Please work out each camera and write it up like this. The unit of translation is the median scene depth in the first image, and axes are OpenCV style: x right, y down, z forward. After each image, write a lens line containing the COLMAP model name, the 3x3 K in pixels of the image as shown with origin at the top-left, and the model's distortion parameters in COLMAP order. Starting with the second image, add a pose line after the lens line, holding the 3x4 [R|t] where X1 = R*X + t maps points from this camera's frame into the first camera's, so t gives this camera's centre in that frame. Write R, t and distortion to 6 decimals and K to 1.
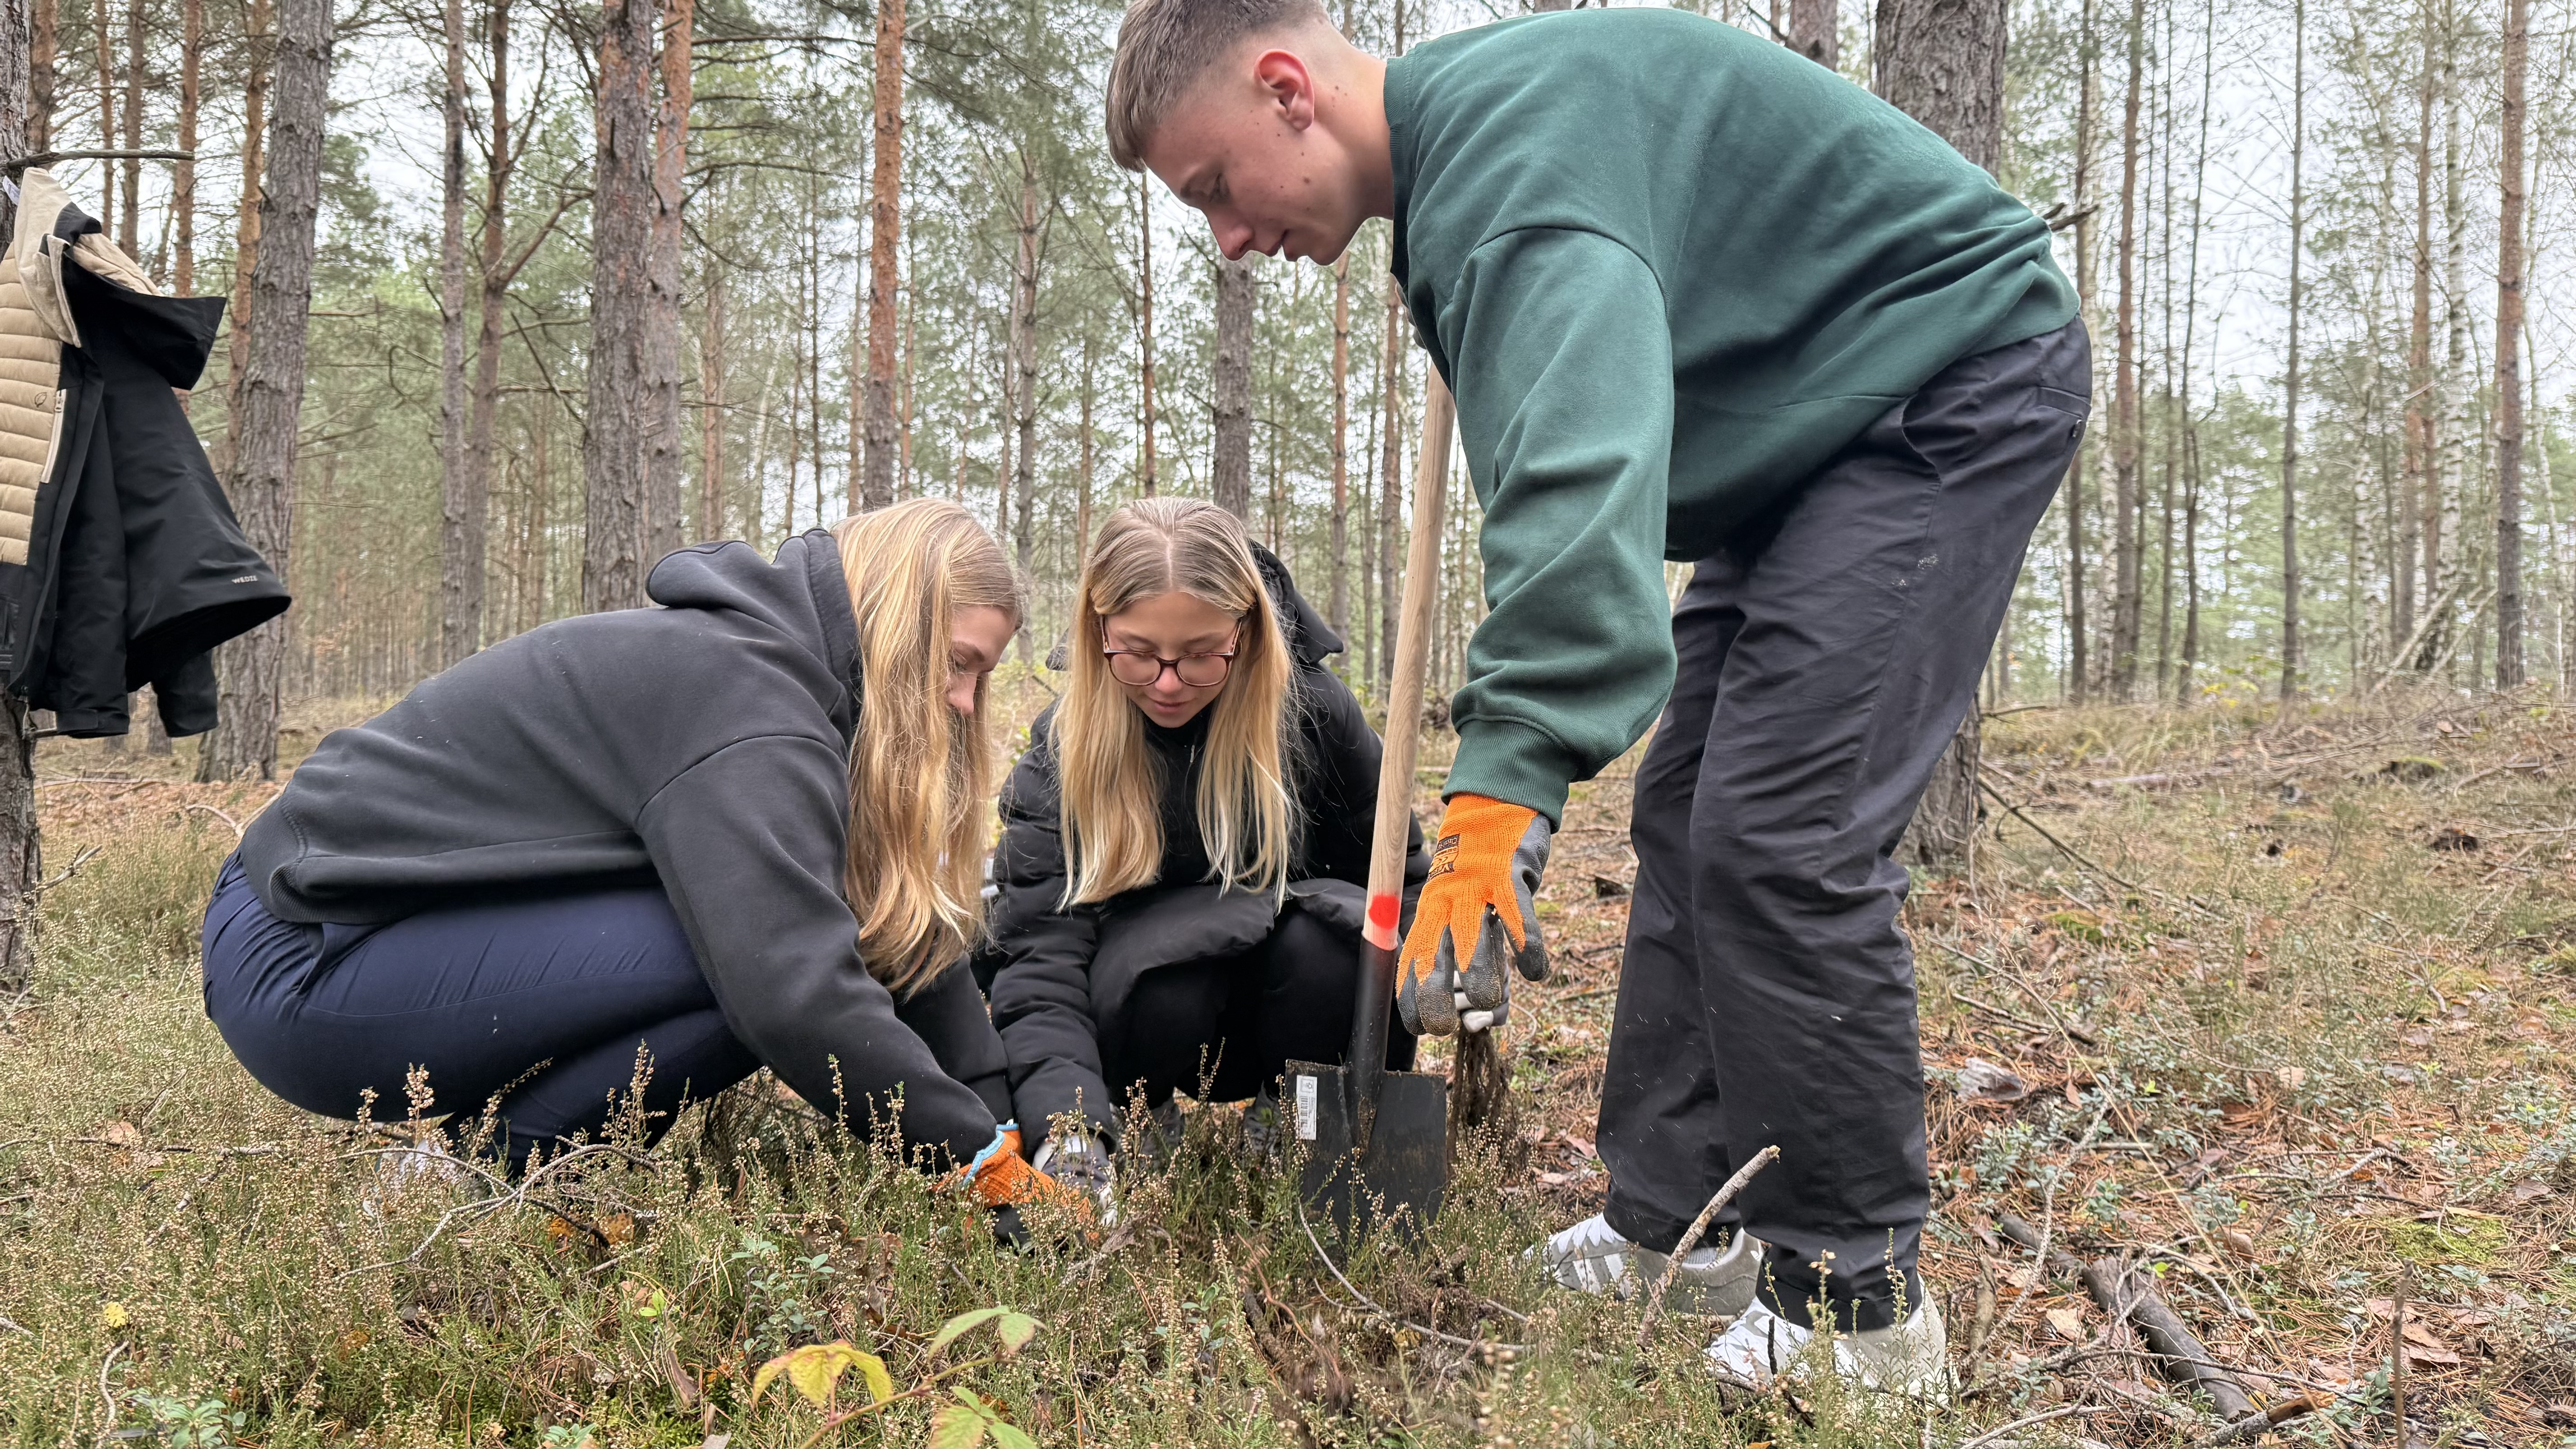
lens RADIAL K [[1831.9, 0, 1284.4], [0, 1831.9, 723.3], [0, 0, 1]] dist [-0.007006, -0.022979]
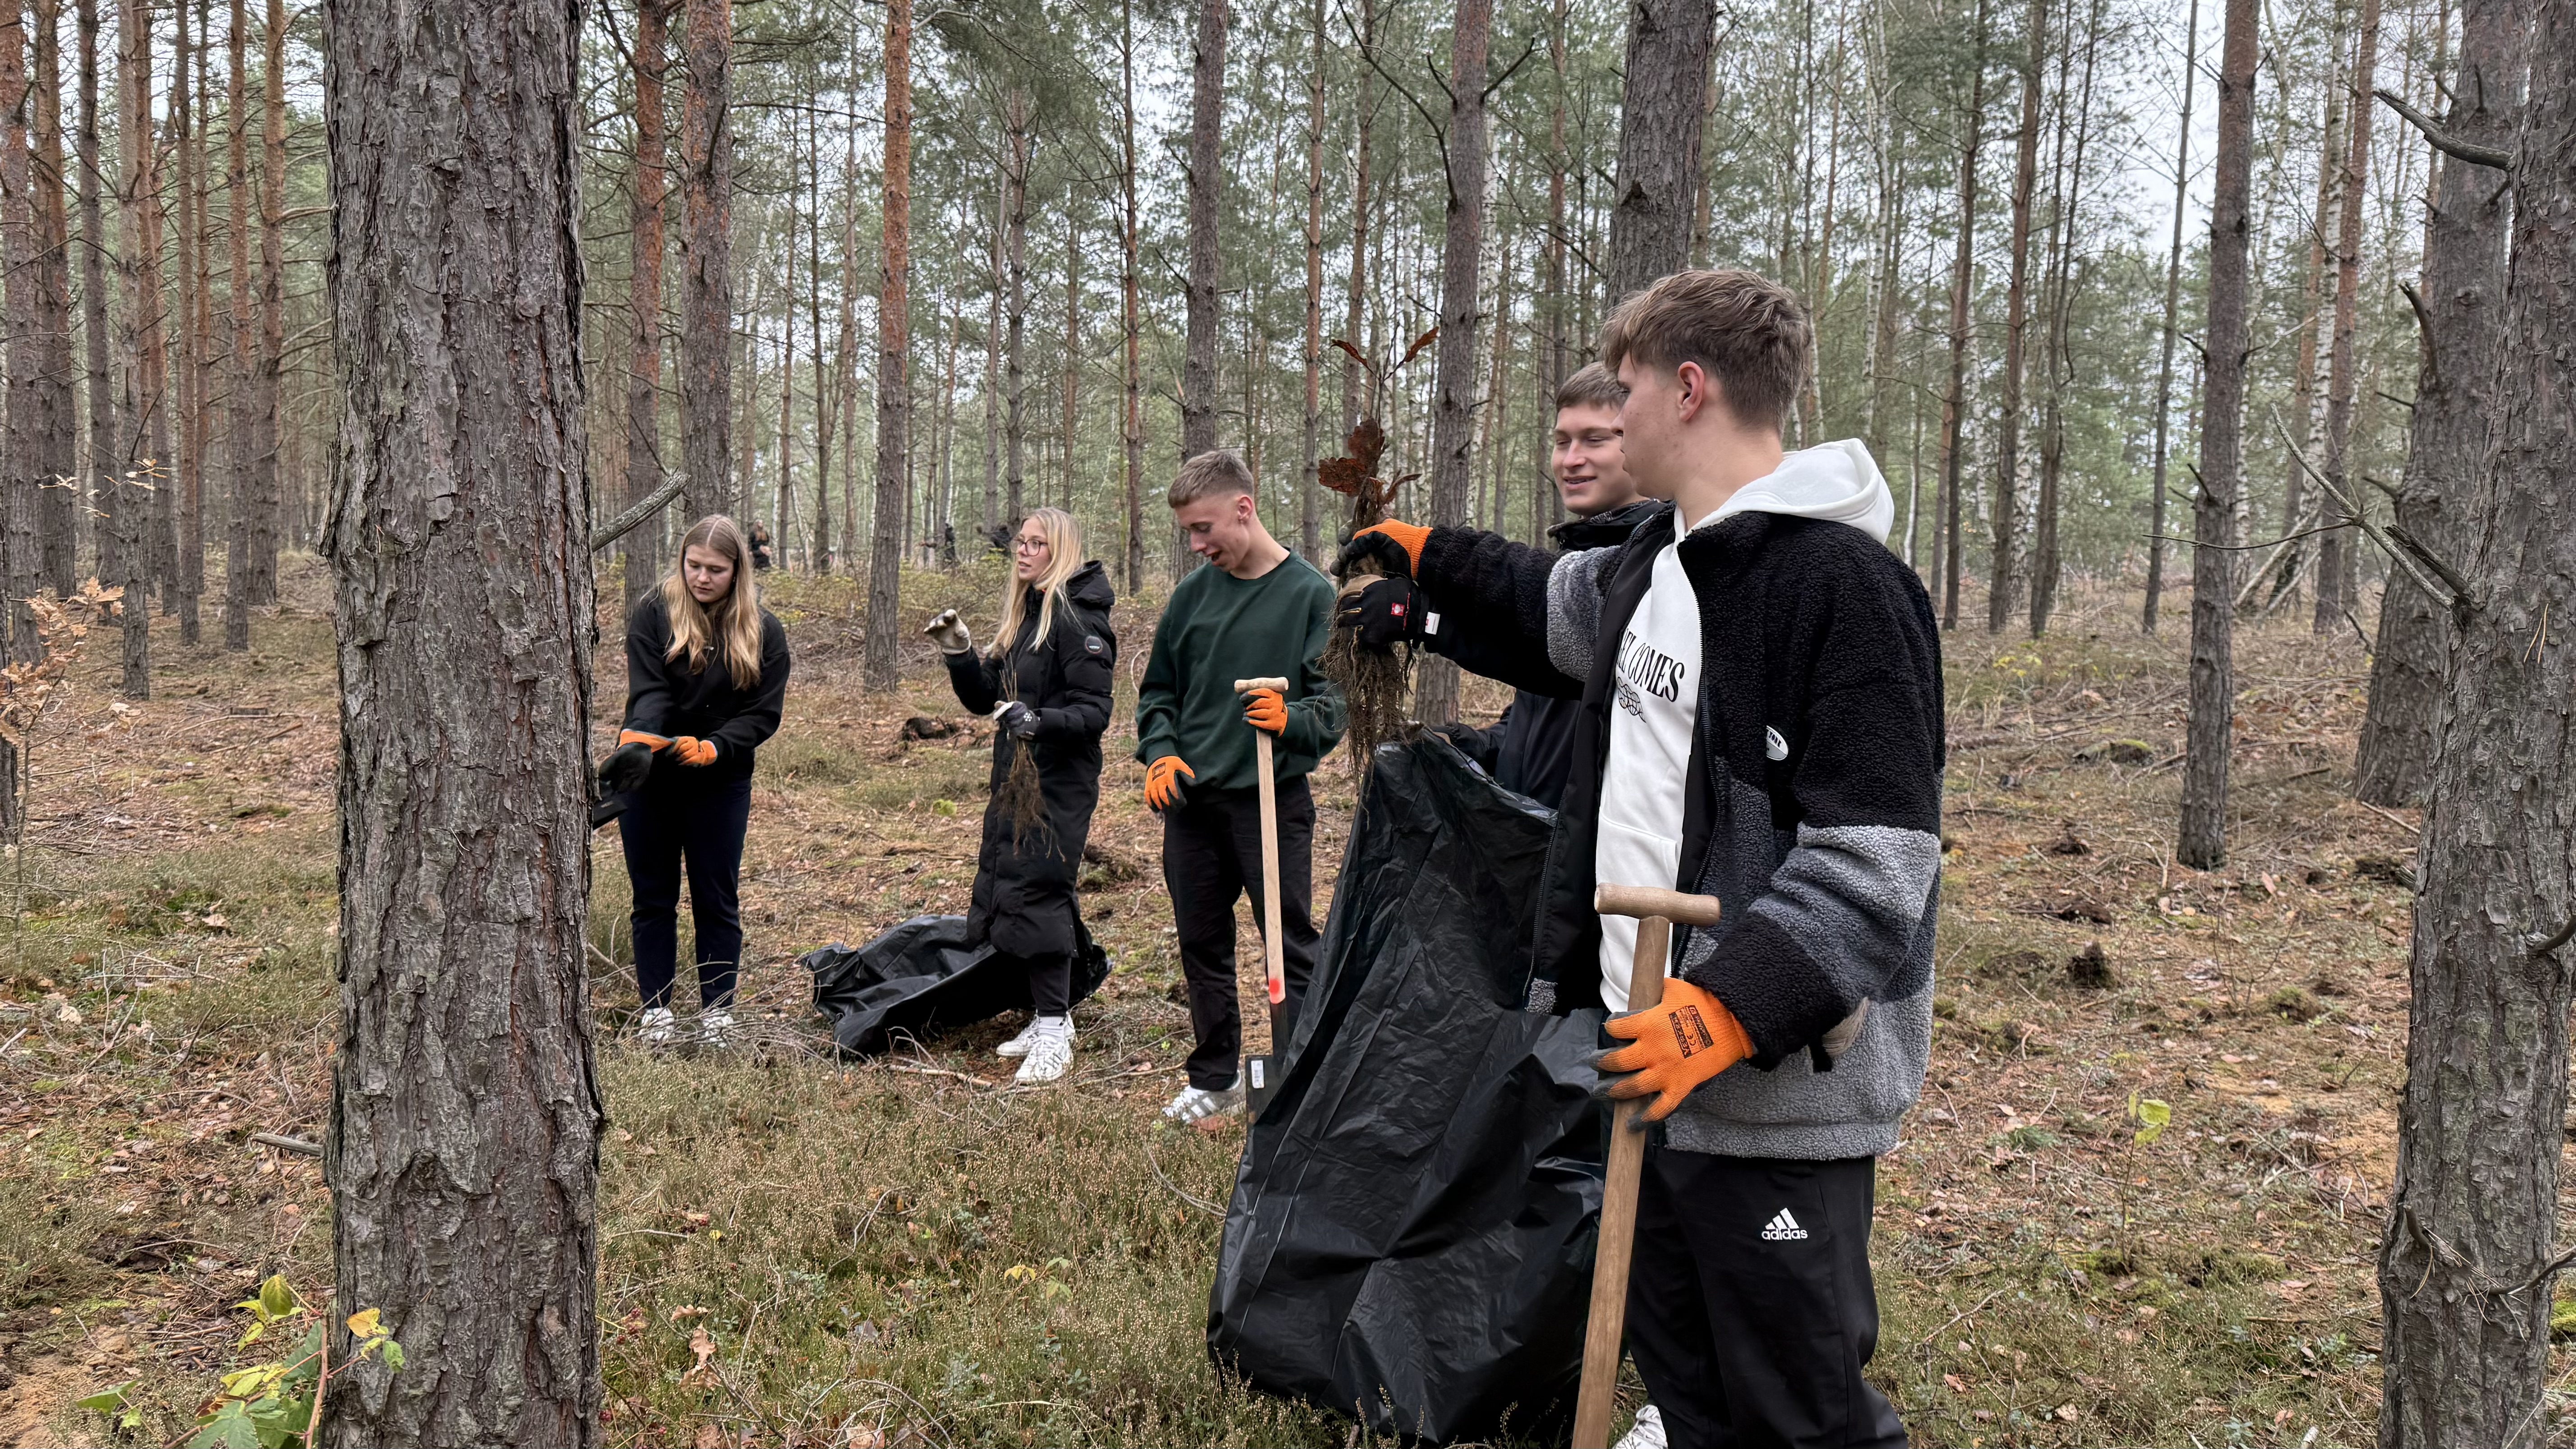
lens RADIAL K [[1829.4, 0, 1288.0], [0, 1829.4, 724.5], [0, 0, 1]] dist [-0.004524, -0.025301]
pose [[0.999938, 0.006551, 0.008997, 0.010538], [-0.007368, 0.995541, 0.094043, -0.043972], [-0.008341, -0.094104, 0.995527, -0.103961]]
